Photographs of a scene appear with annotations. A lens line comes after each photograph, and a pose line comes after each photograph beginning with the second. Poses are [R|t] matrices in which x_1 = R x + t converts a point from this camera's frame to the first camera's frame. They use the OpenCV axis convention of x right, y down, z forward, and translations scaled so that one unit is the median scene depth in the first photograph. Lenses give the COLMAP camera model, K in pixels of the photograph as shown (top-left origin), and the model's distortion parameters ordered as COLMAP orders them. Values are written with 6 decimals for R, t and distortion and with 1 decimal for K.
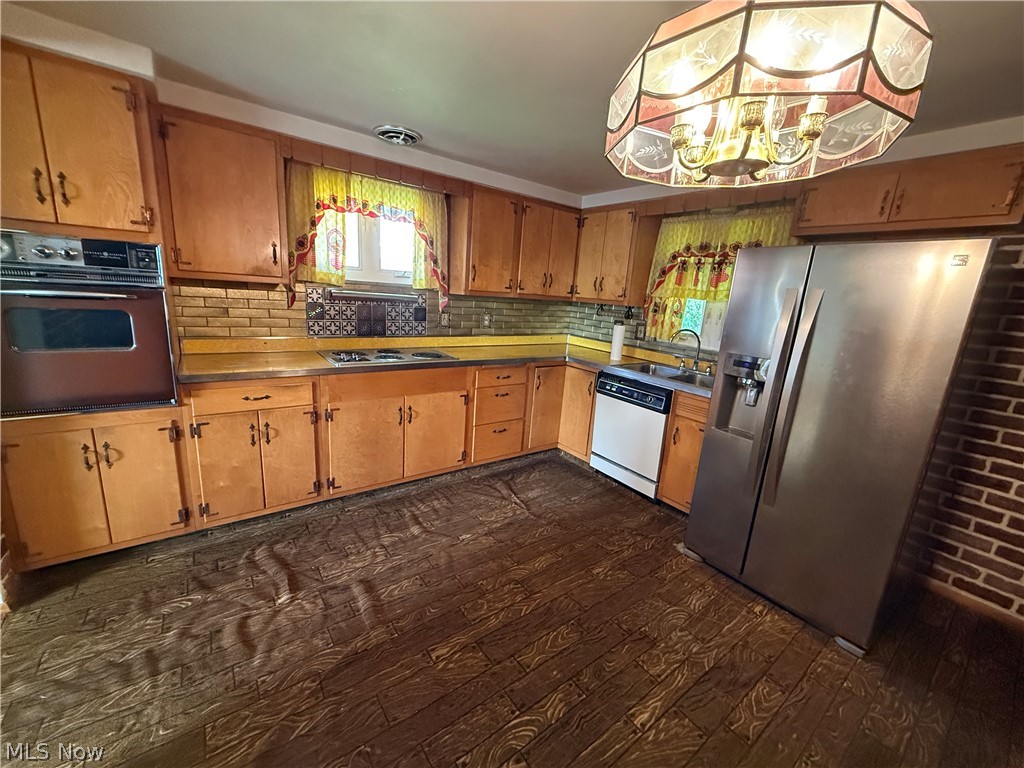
lens RADIAL K [[406.3, 0, 510.4], [0, 406.3, 385.4], [0, 0, 1]] dist [-0.000560, 0.000052]
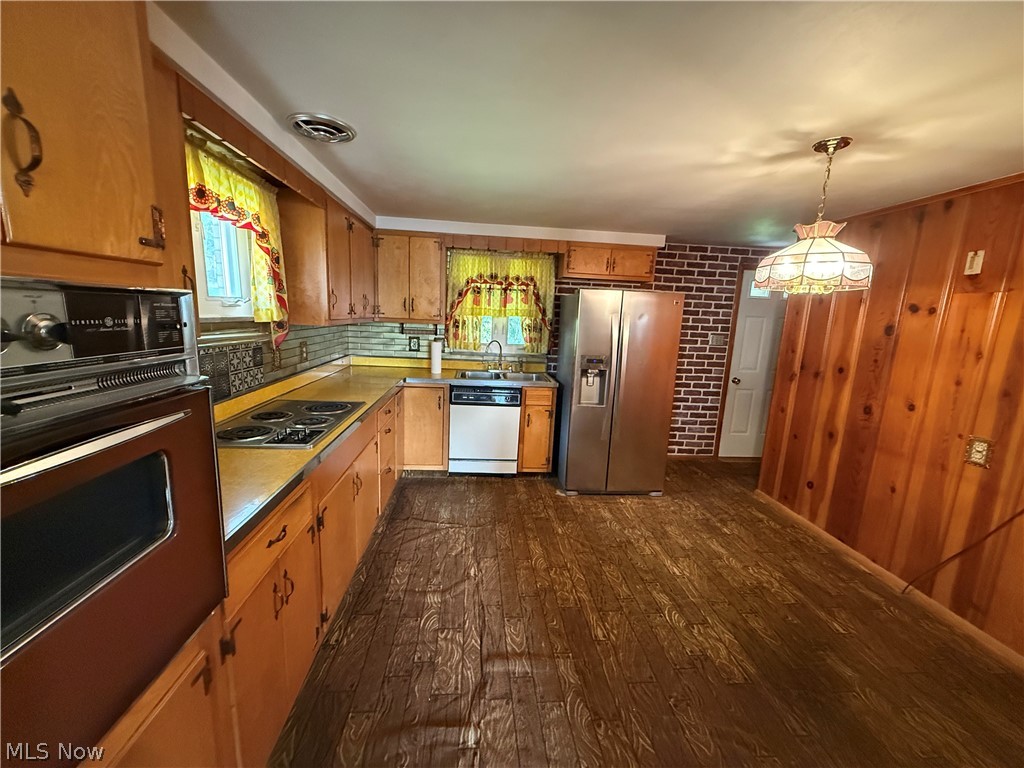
lens RADIAL K [[406.3, 0, 510.4], [0, 406.3, 385.4], [0, 0, 1]] dist [-0.000560, 0.000052]
pose [[0.528870, -0.194472, 0.826122, -0.698549], [0.185971, 0.976292, 0.110767, -0.145869], [-0.828077, 0.095054, 0.552497, 0.291220]]
